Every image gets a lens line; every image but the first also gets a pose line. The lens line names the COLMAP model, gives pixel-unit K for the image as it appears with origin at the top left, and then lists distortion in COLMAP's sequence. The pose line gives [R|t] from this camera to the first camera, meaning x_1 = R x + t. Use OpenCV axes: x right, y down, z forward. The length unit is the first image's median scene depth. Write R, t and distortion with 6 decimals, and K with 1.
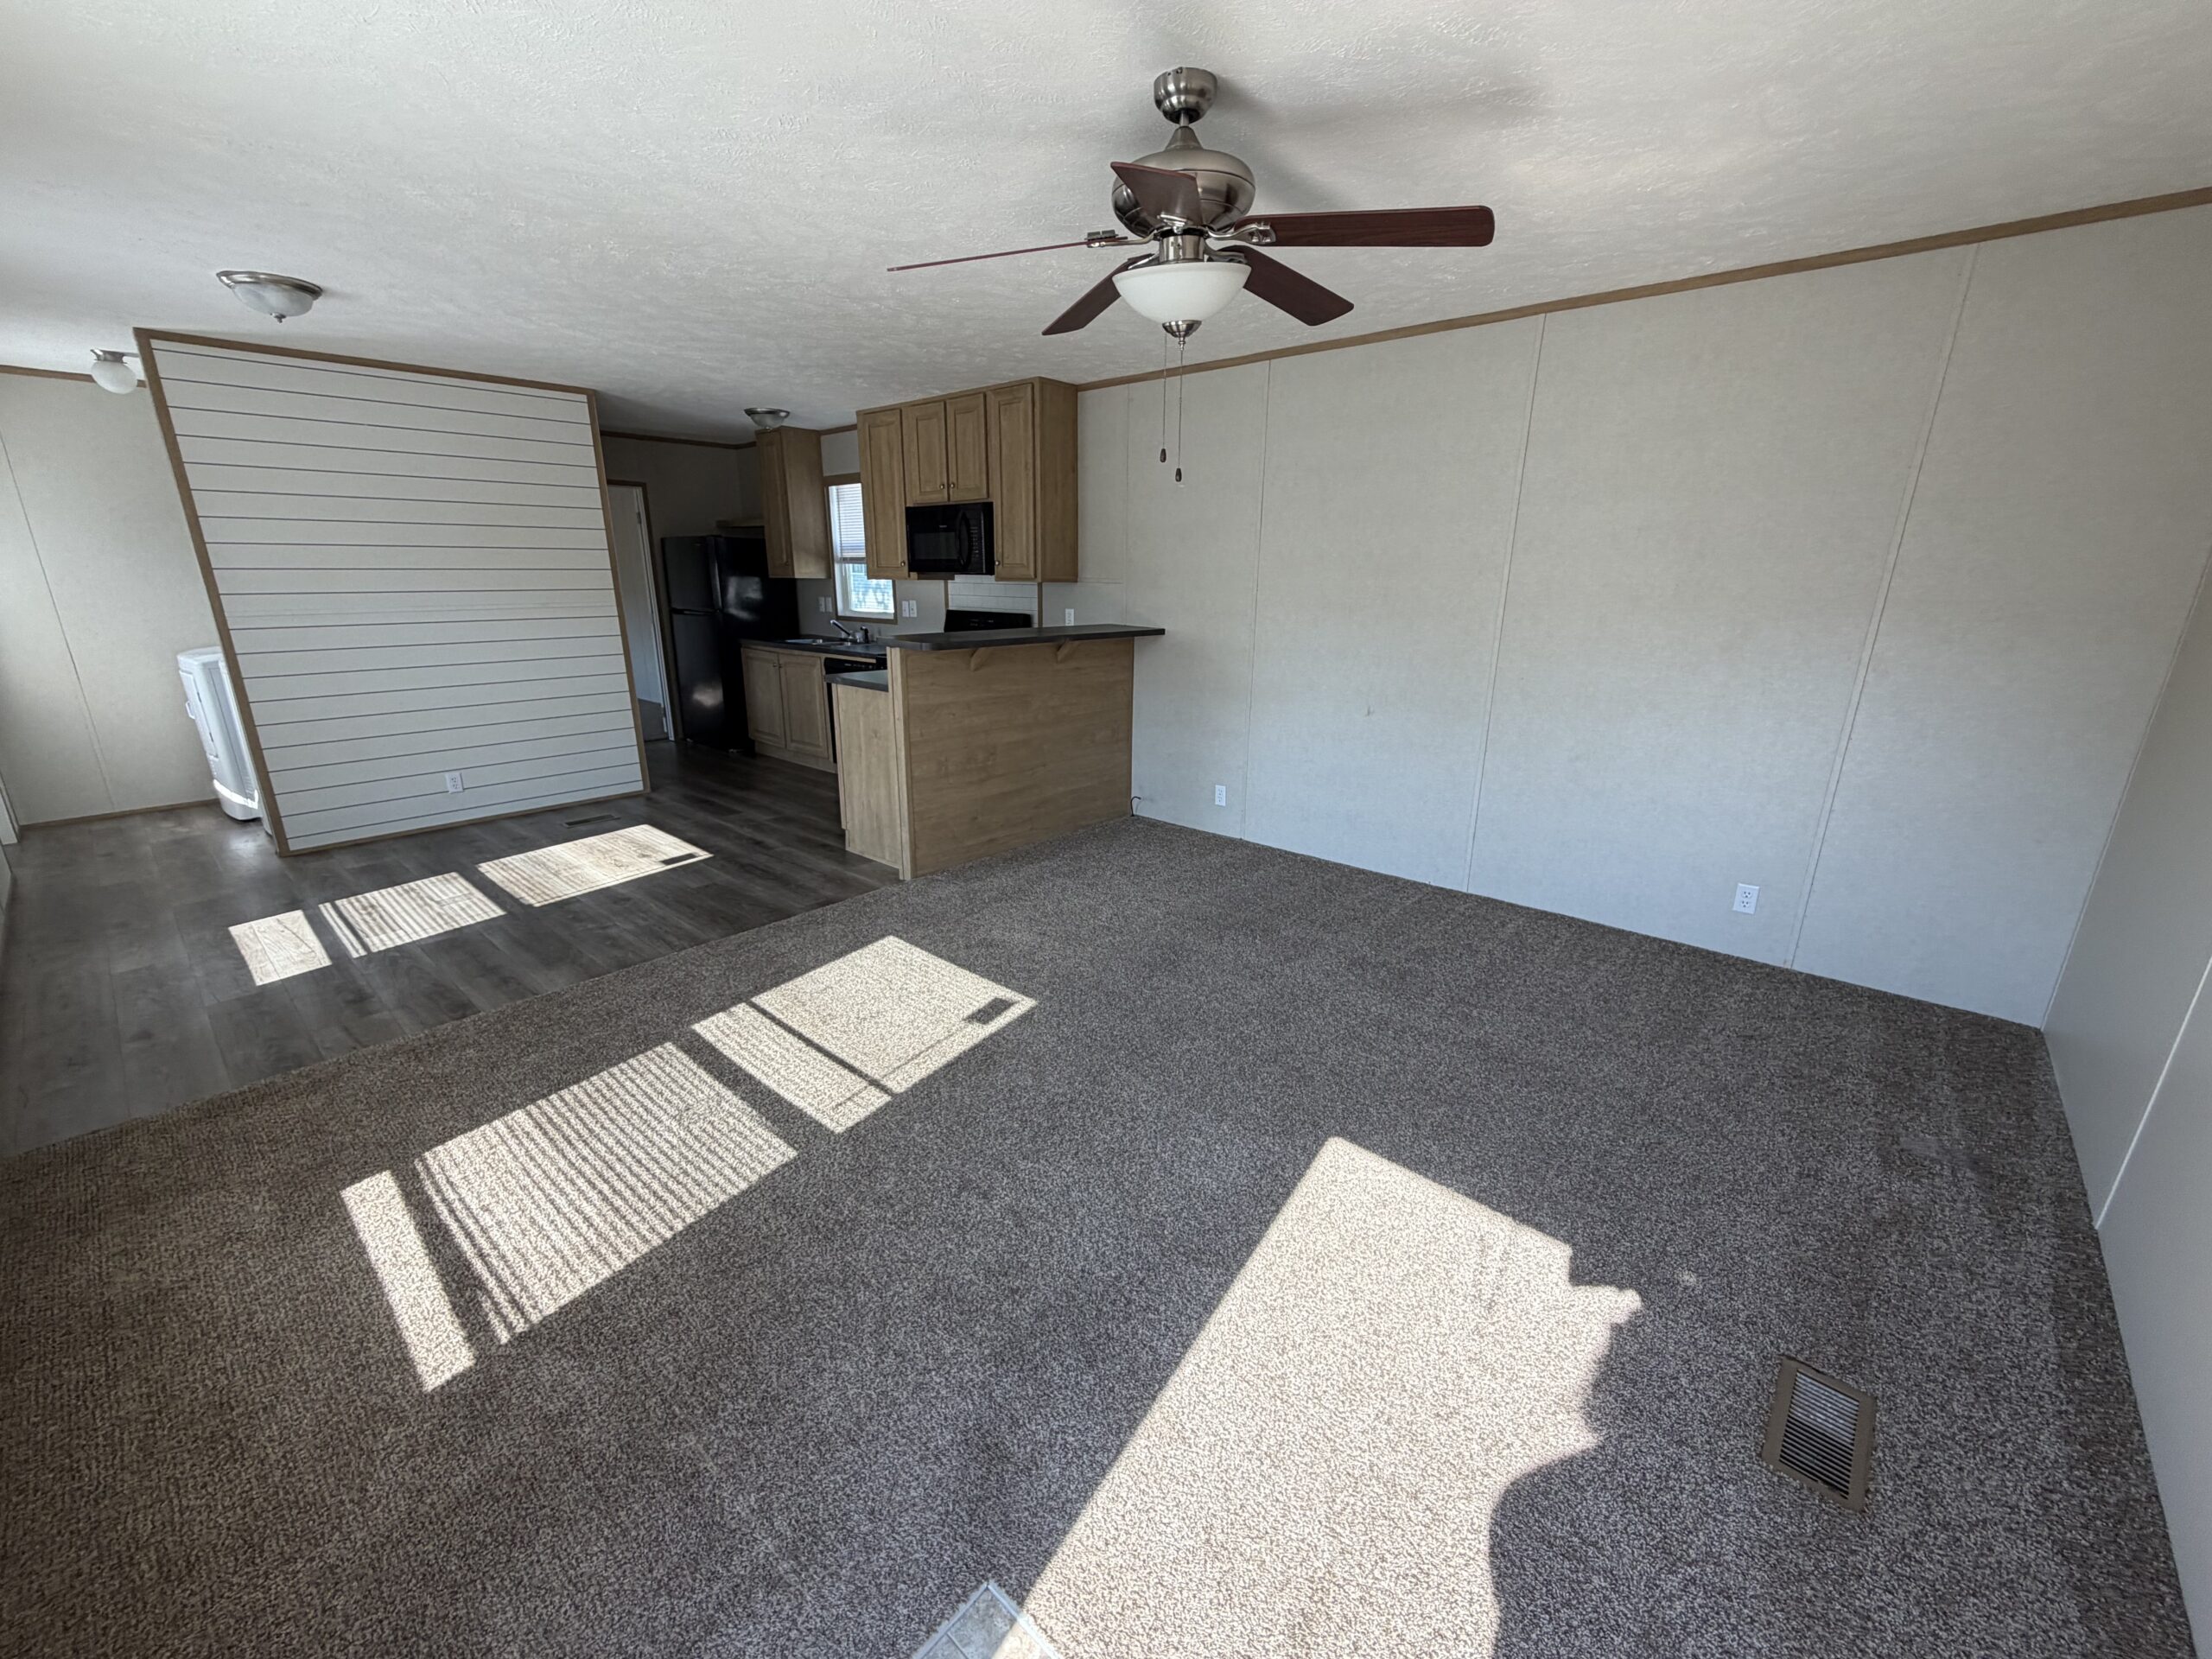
lens RADIAL K [[877.5, 0, 1098.9], [0, 877.5, 829.7], [0, 0, 1]] dist [0.000606, -0.000218]
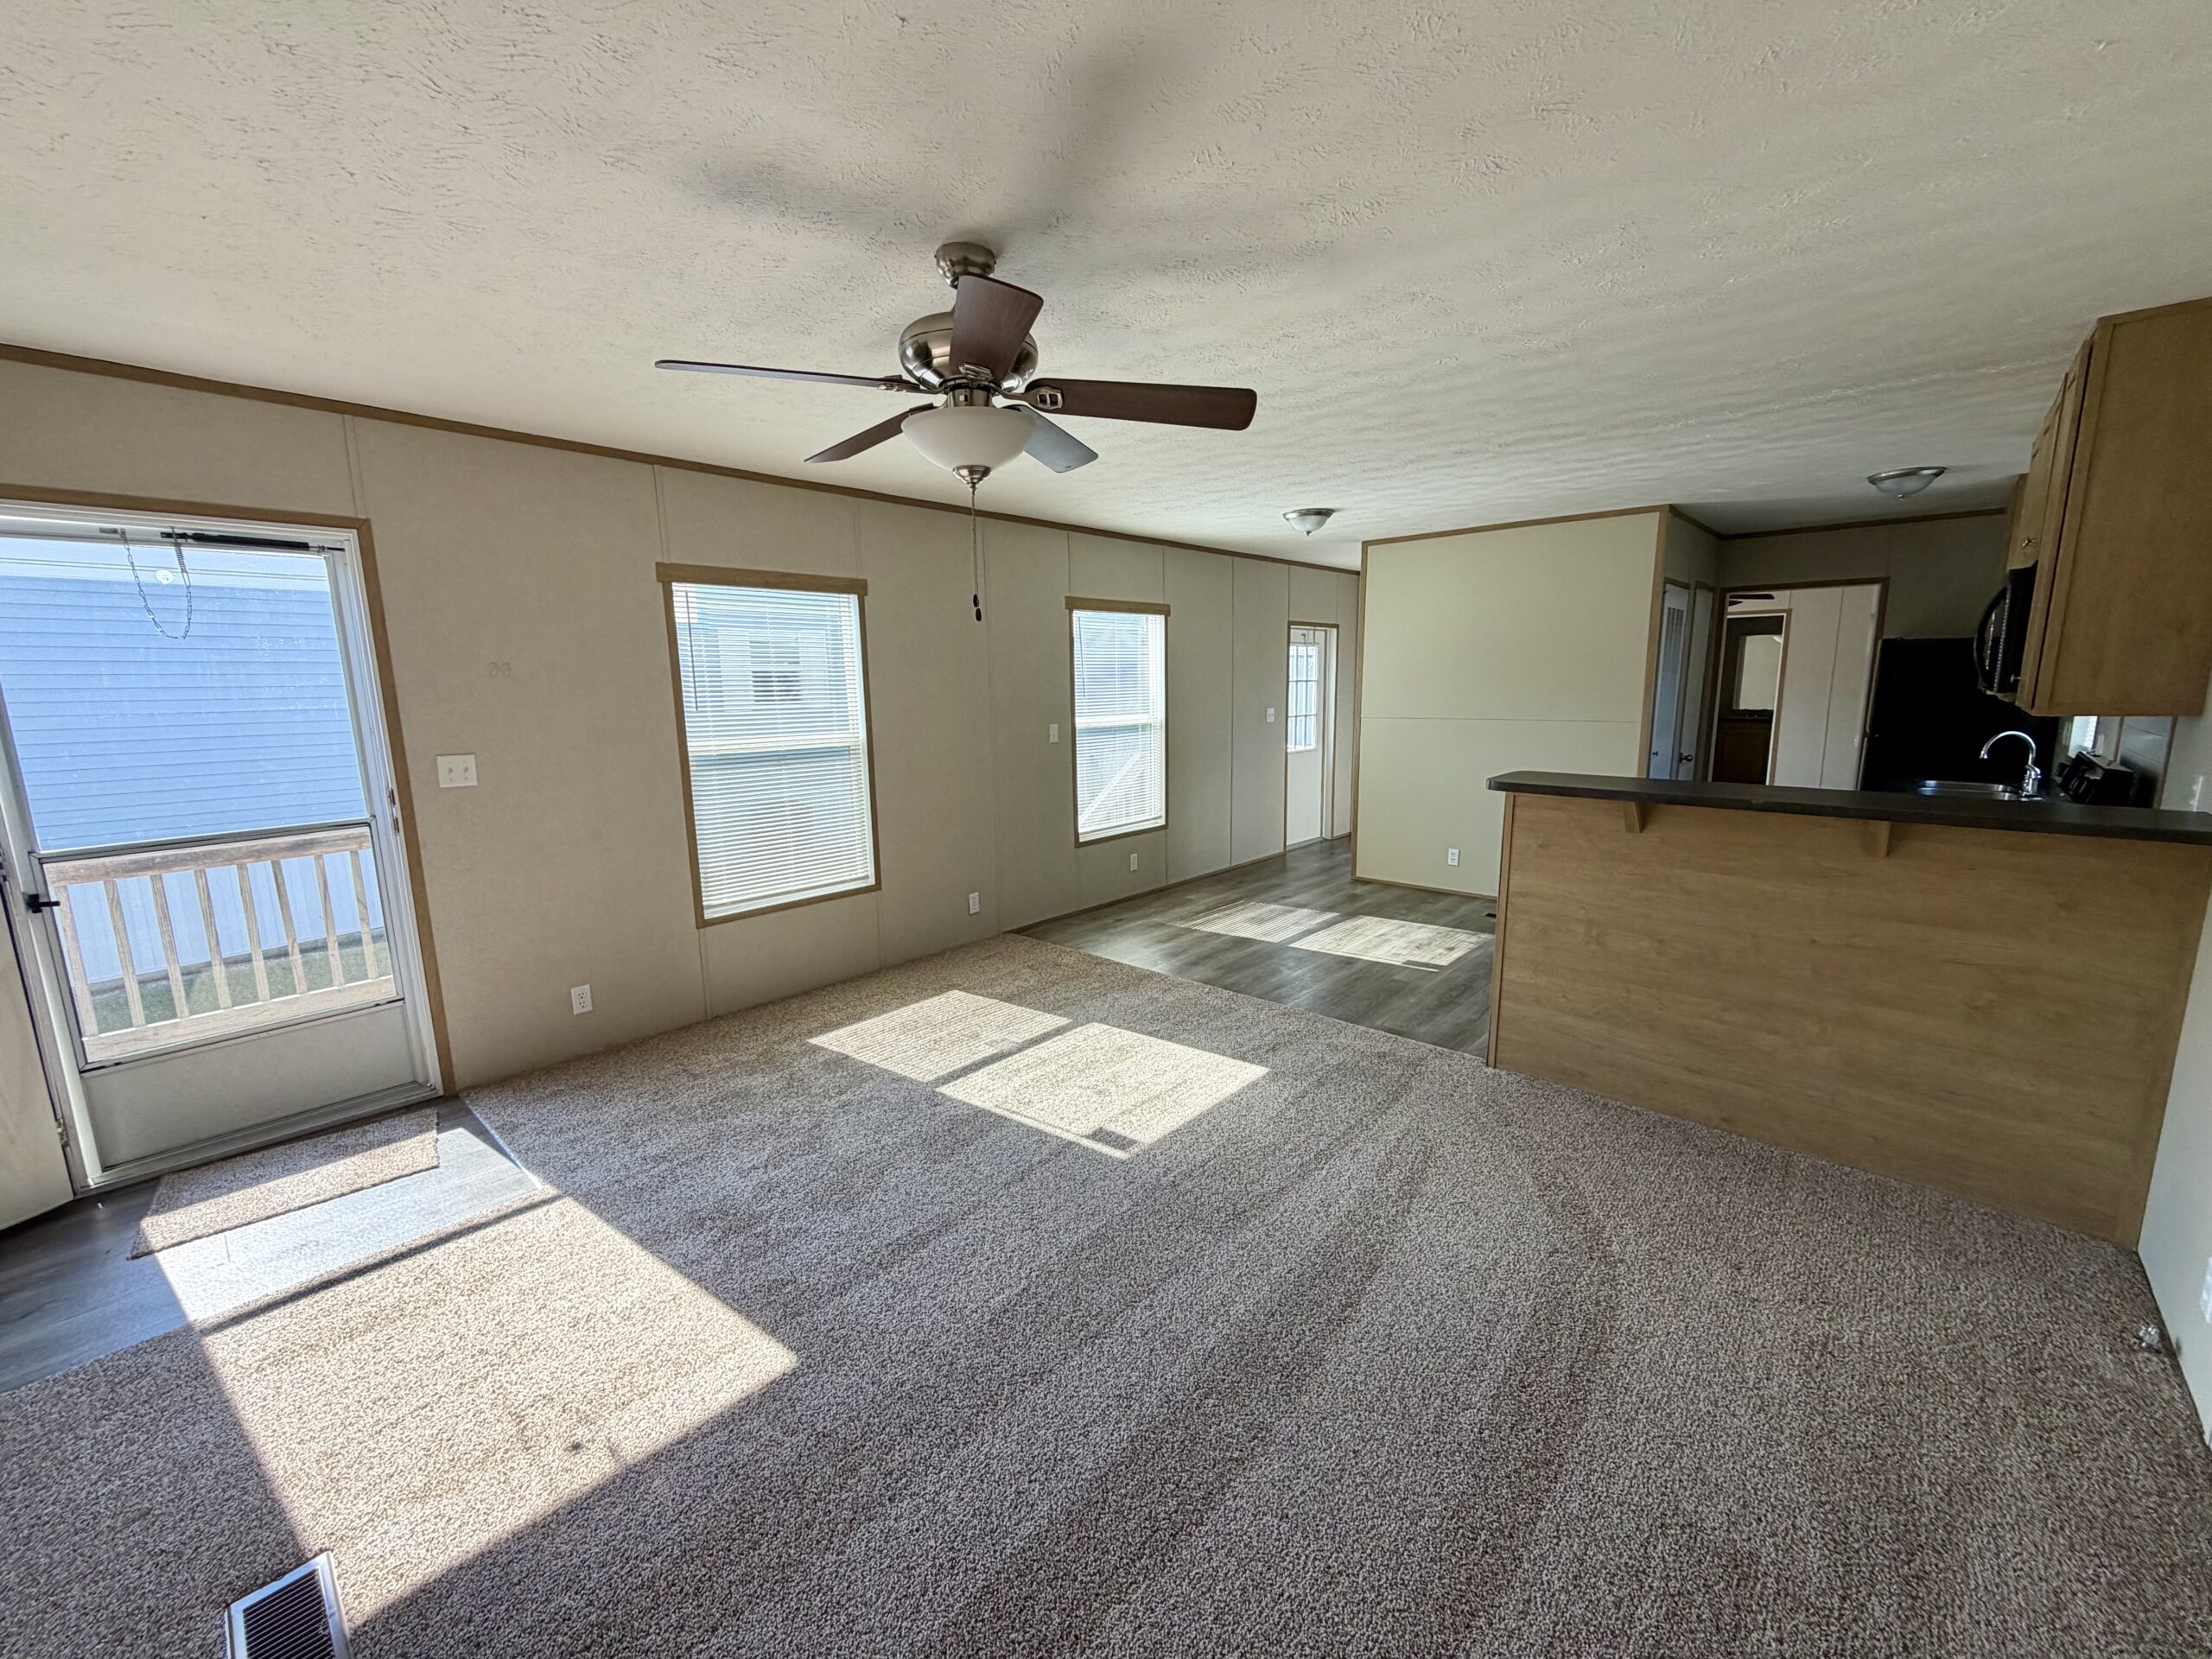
lens RADIAL K [[886.0, 0, 1101.4], [0, 886.0, 827.6], [0, 0, 1]] dist [0.002012, -0.000432]
pose [[-0.018810, 0.161173, -0.986747, 0.550717], [-0.271793, 0.948932, 0.160177, -0.175713], [0.962172, 0.271204, 0.025956, 0.550175]]
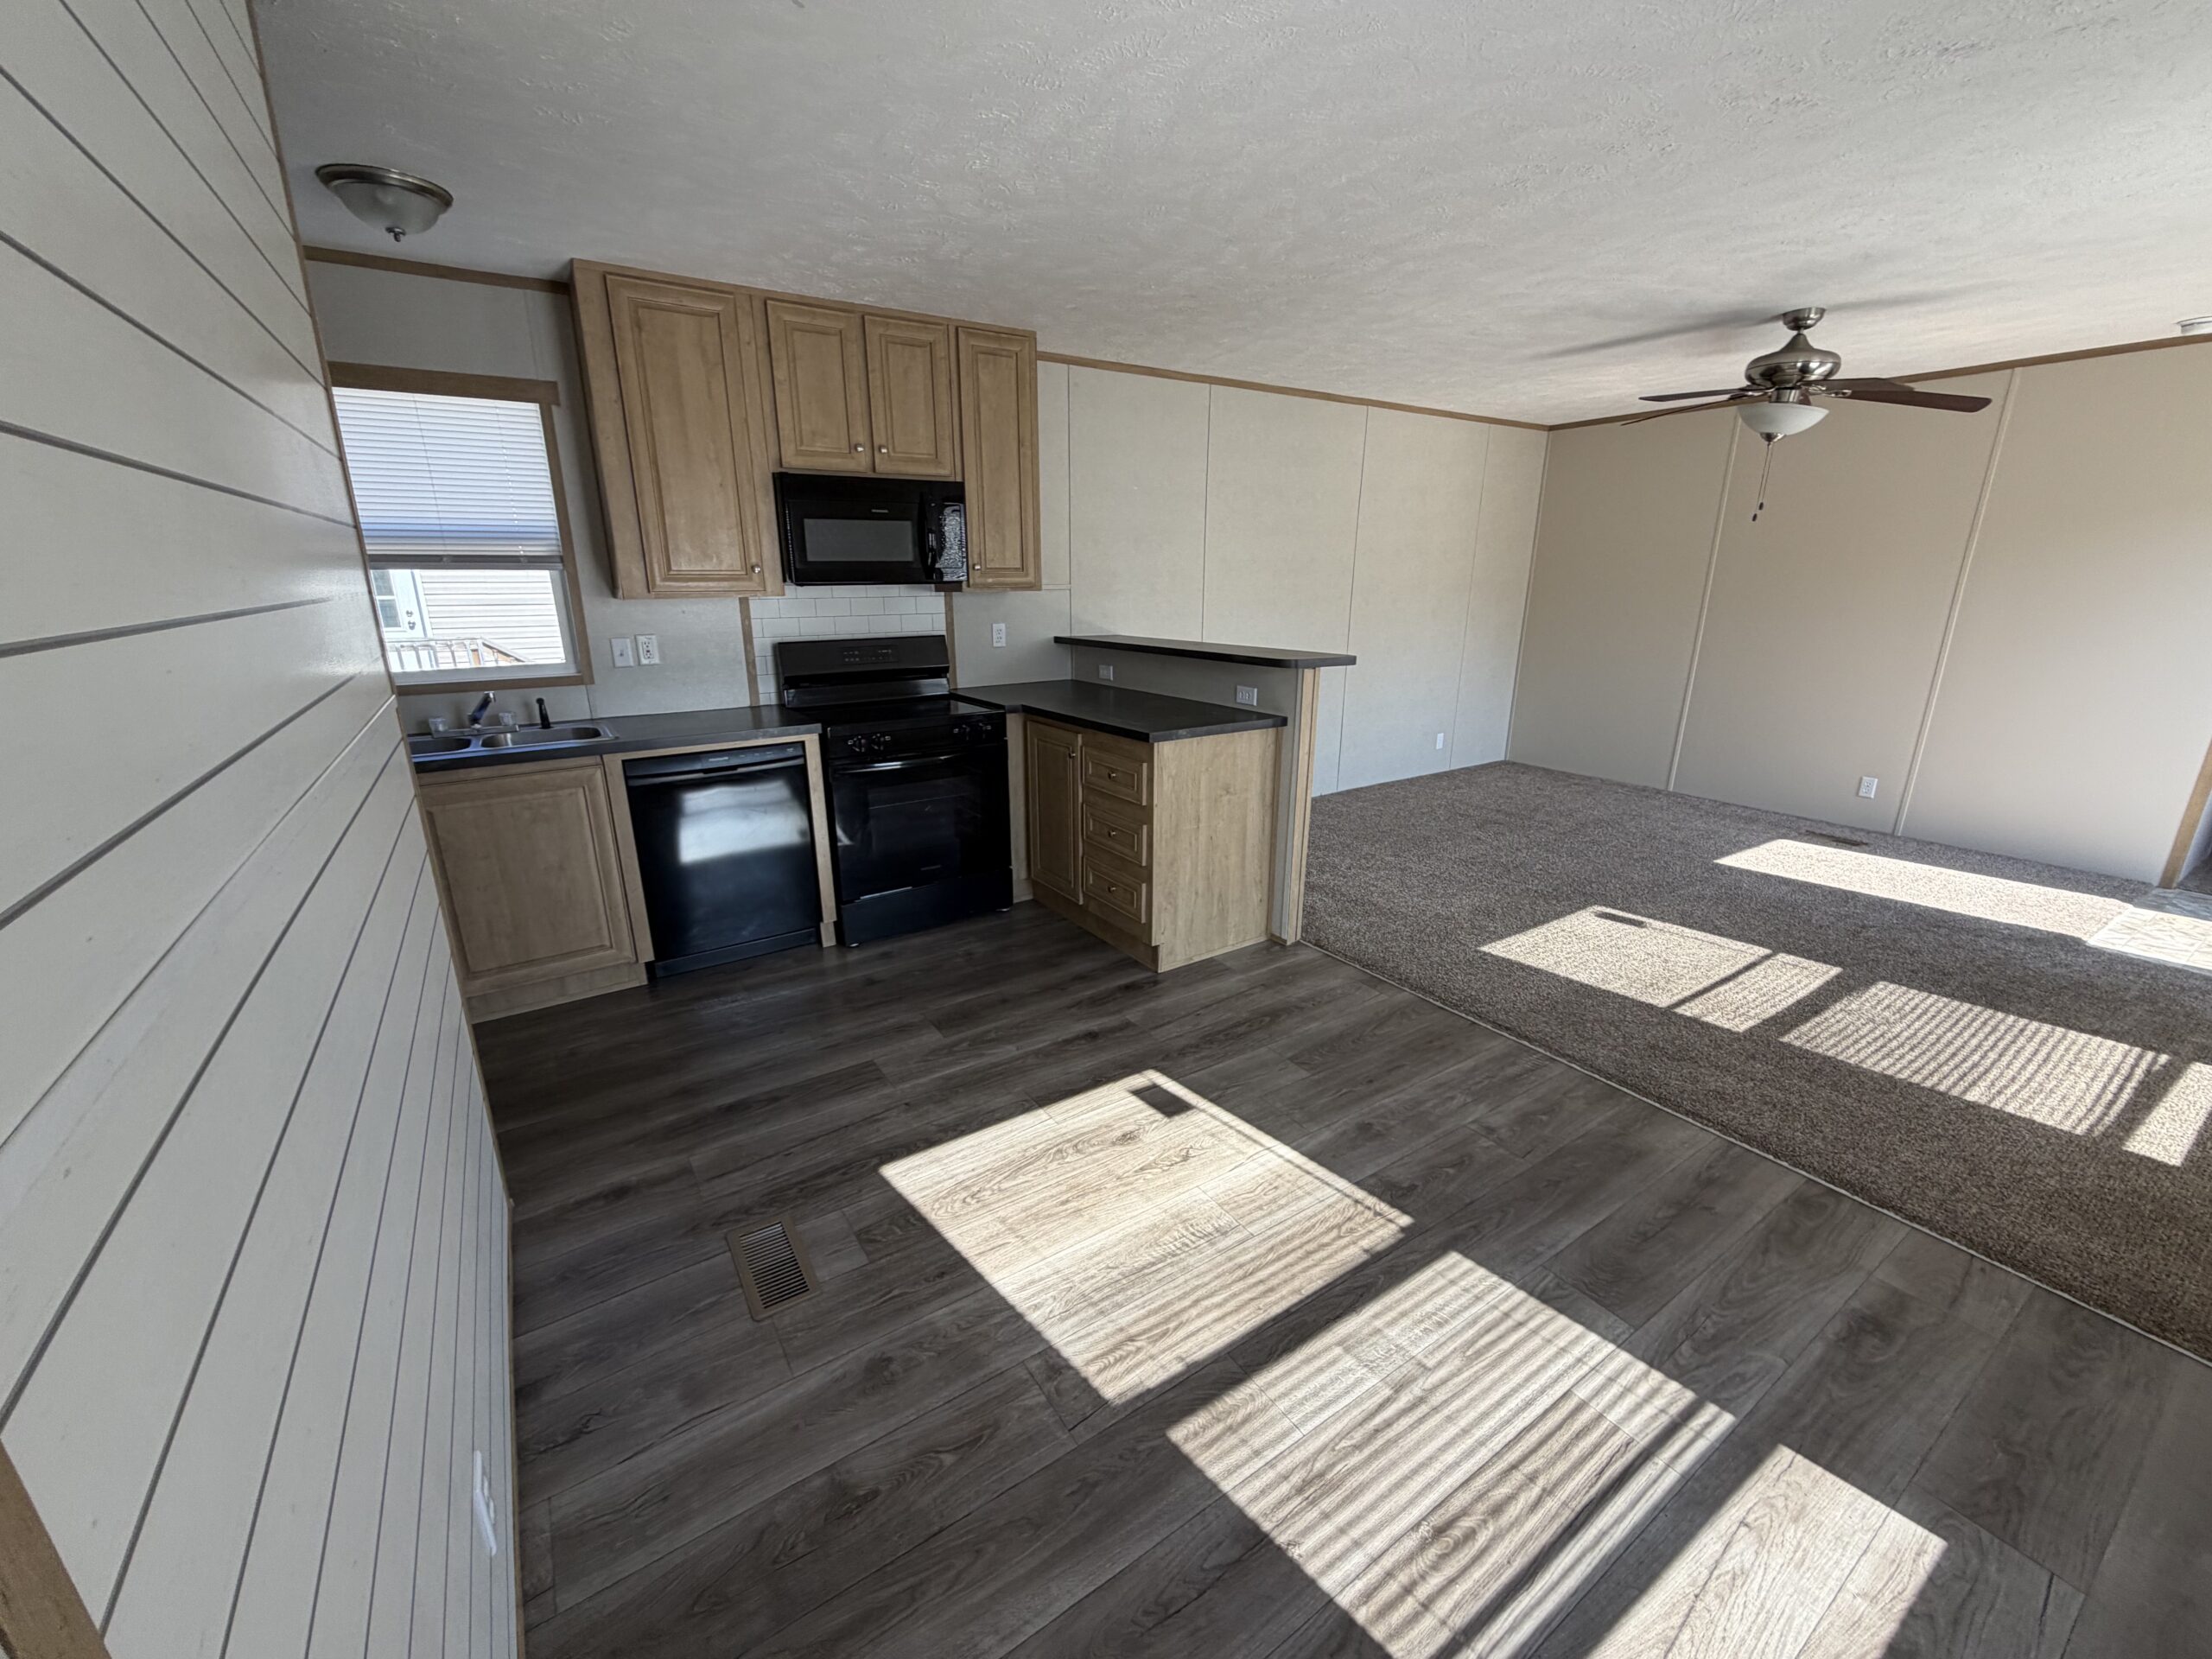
lens RADIAL K [[886.0, 0, 1101.4], [0, 886.0, 827.6], [0, 0, 1]] dist [0.002012, -0.000432]
pose [[0.262973, -0.274584, 0.924905, -0.997488], [0.278921, 0.939349, 0.199568, -0.260502], [-0.923606, 0.205494, 0.323611, 0.847846]]
